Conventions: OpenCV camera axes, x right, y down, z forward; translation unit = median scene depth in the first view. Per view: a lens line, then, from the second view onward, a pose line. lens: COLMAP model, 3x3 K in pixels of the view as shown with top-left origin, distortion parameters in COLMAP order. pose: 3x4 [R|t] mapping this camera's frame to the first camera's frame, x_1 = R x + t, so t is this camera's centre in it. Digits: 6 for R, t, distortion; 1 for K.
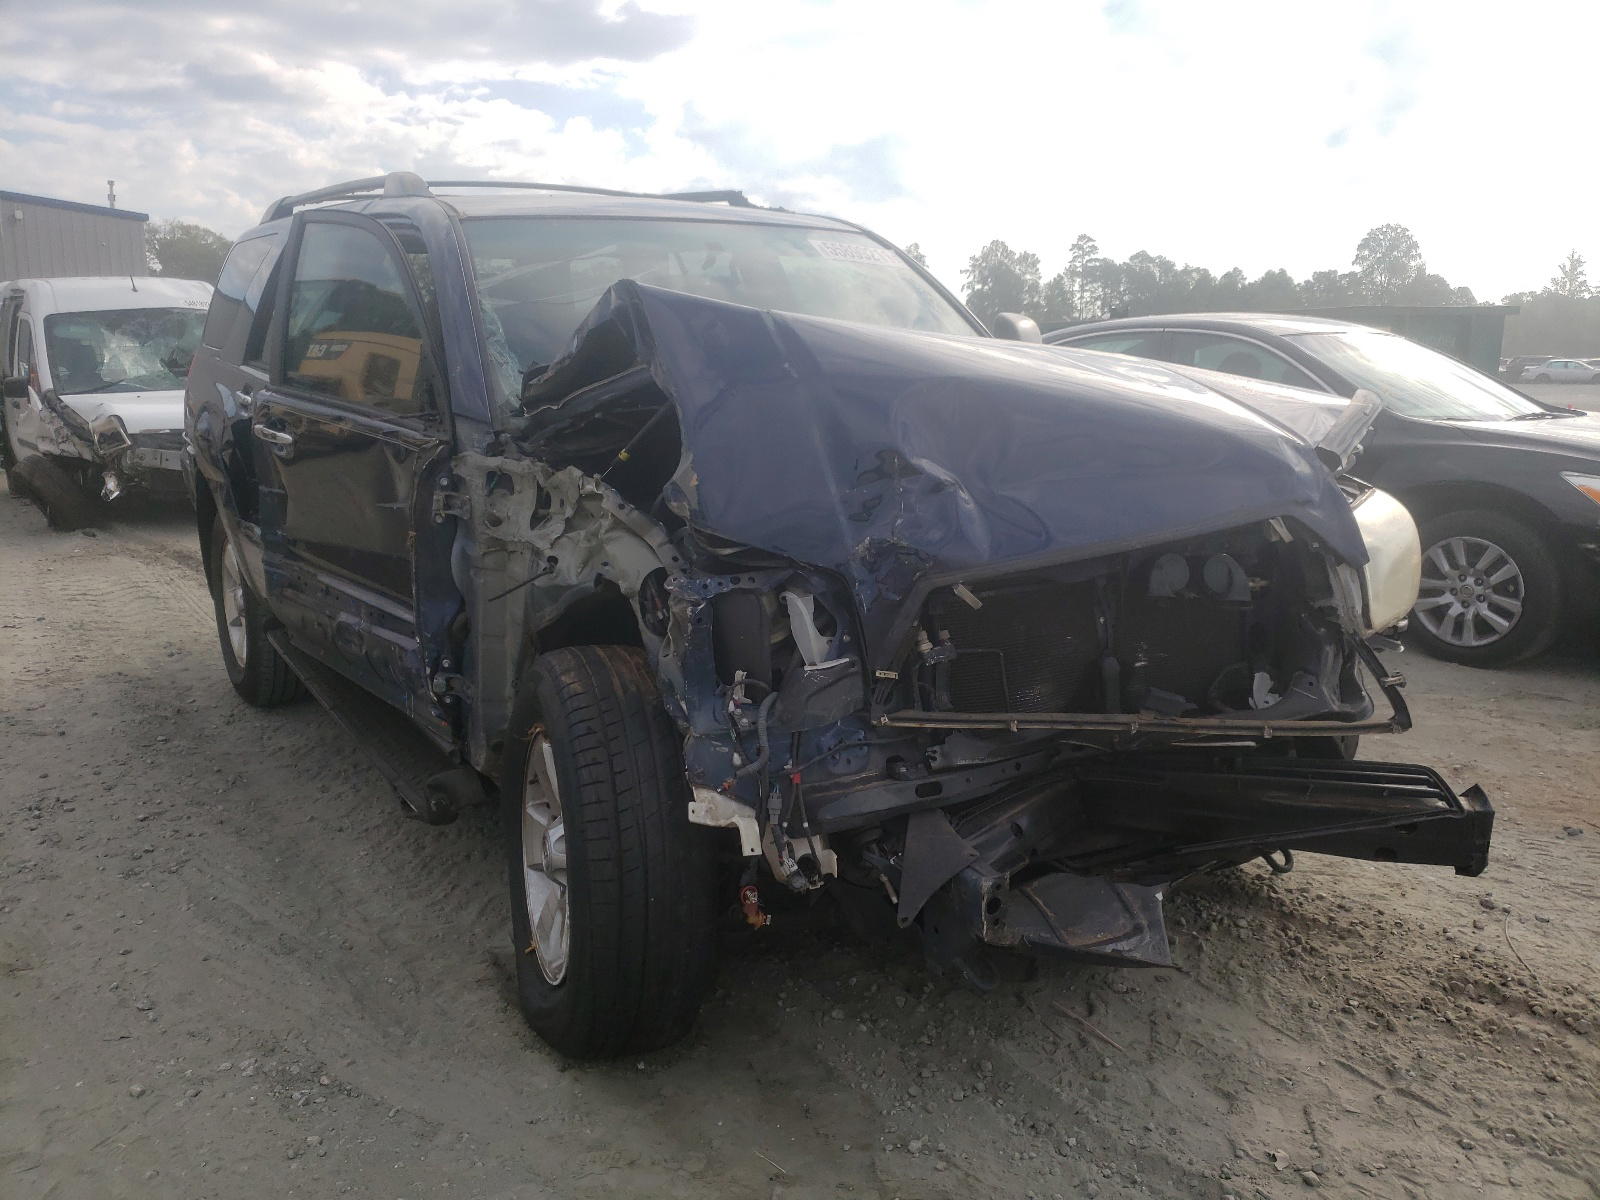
lens RADIAL K [[1195.5, 0, 800.0], [0, 1195.5, 600.0], [0, 0, 1]] dist [0.205071, -0.505574]
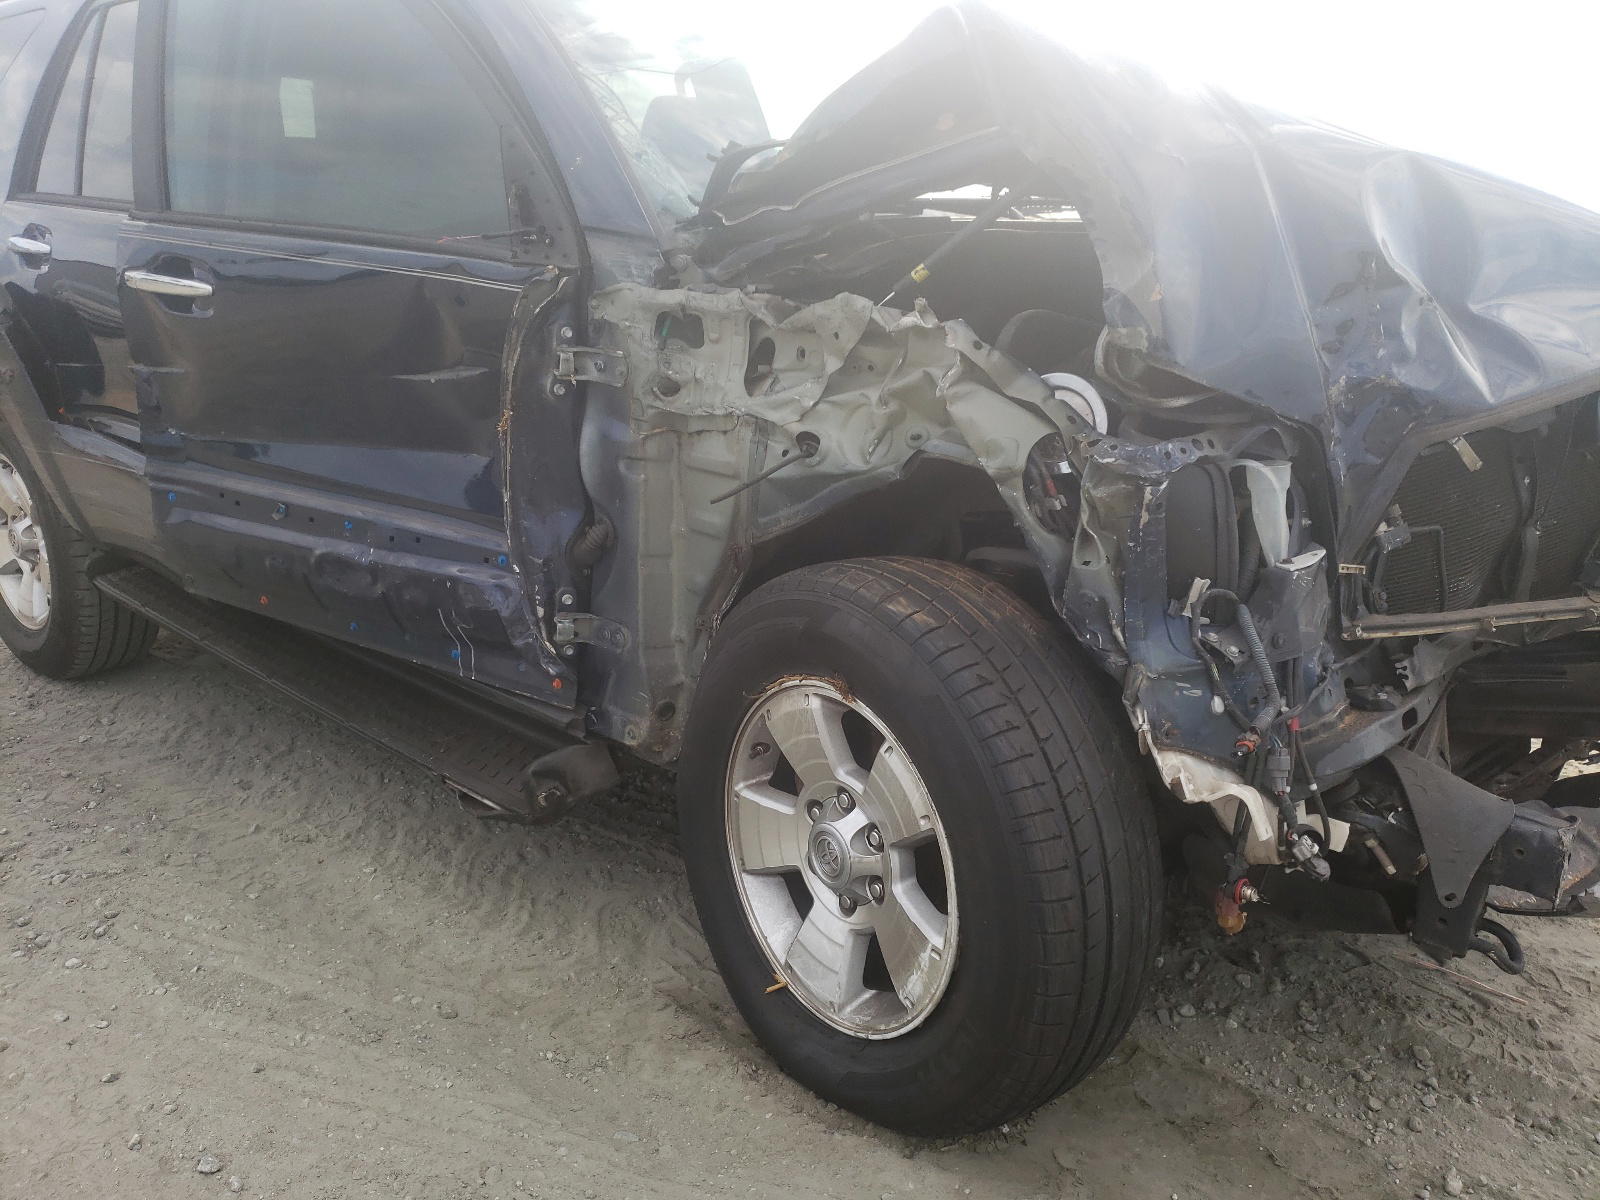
lens RADIAL K [[1195.5, 0, 800.0], [0, 1195.5, 600.0], [0, 0, 1]] dist [0.205071, -0.505574]
pose [[0.963147, -0.075101, 0.258279, -0.394964], [0.054371, 0.994767, 0.086498, -0.000490], [-0.263423, -0.069268, 0.962190, 0.340437]]
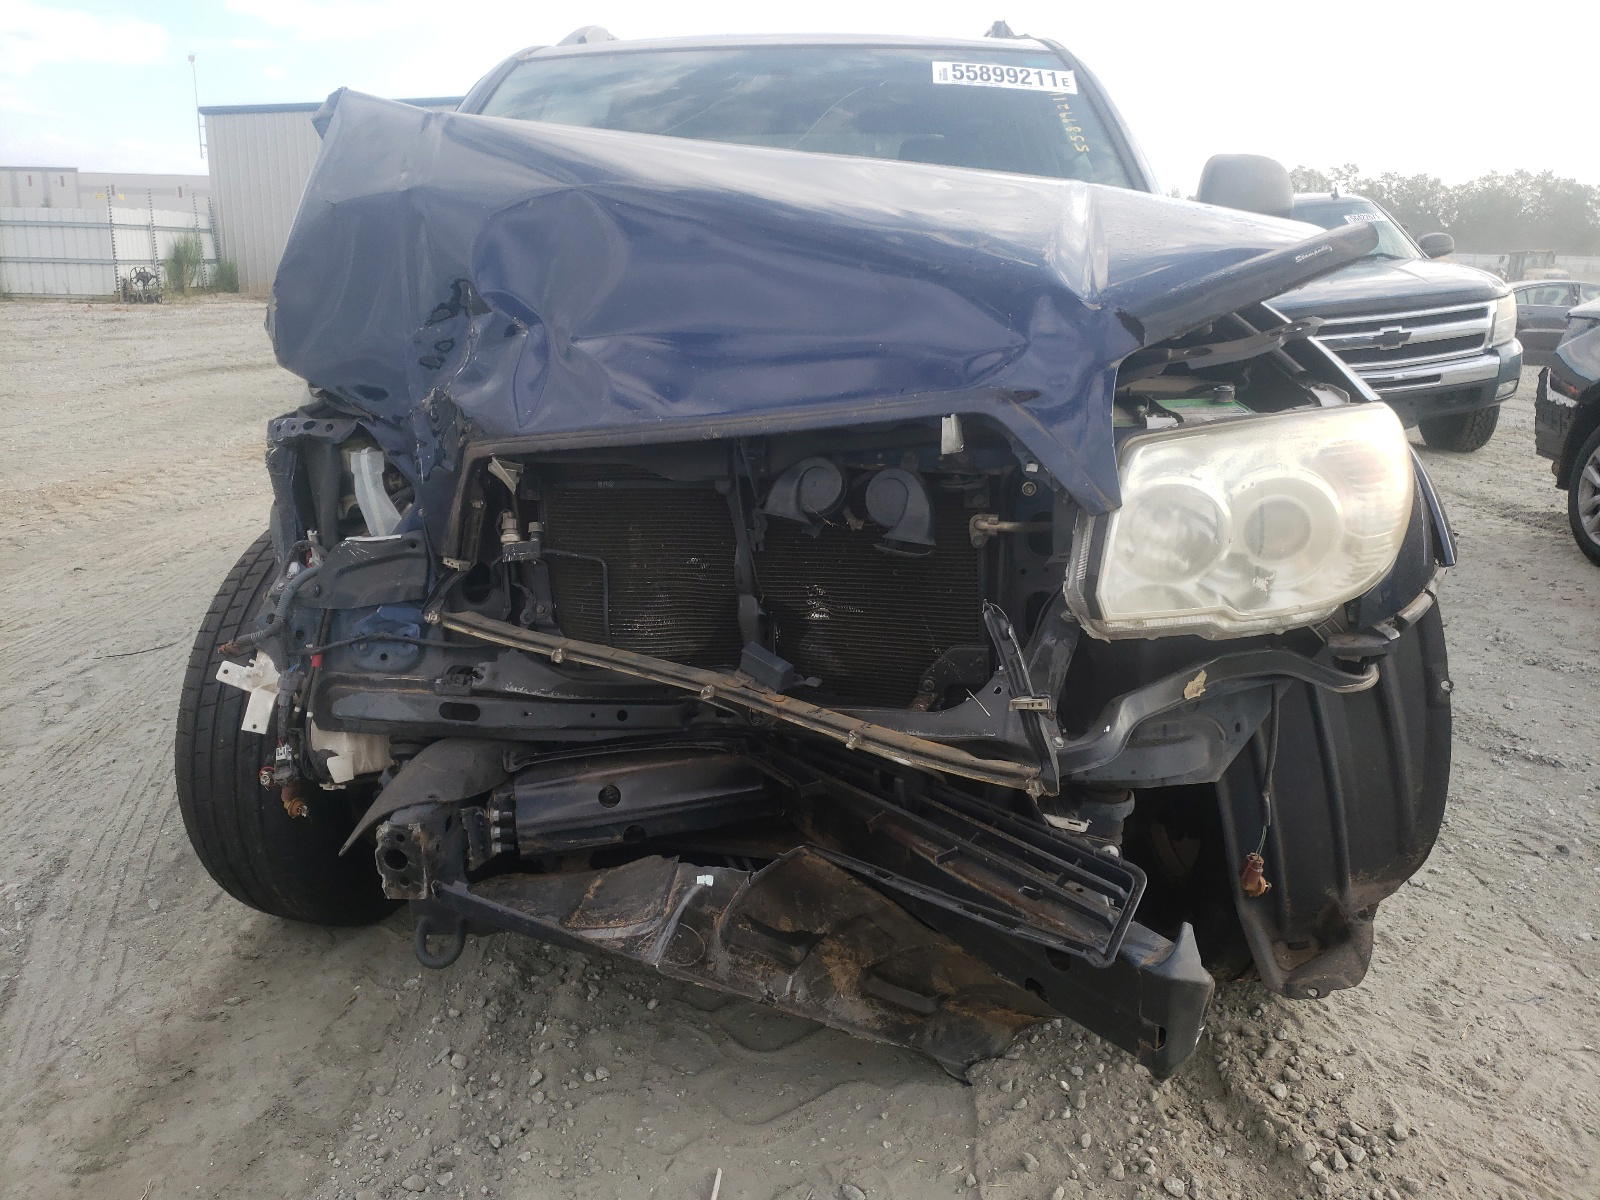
lens RADIAL K [[1195.5, 0, 800.0], [0, 1195.5, 600.0], [0, 0, 1]] dist [0.205071, -0.505574]
pose [[0.796727, 0.166852, -0.580850, 0.664654], [-0.132924, 0.985977, 0.100900, -0.024609], [0.589540, -0.003180, 0.807733, 0.428622]]
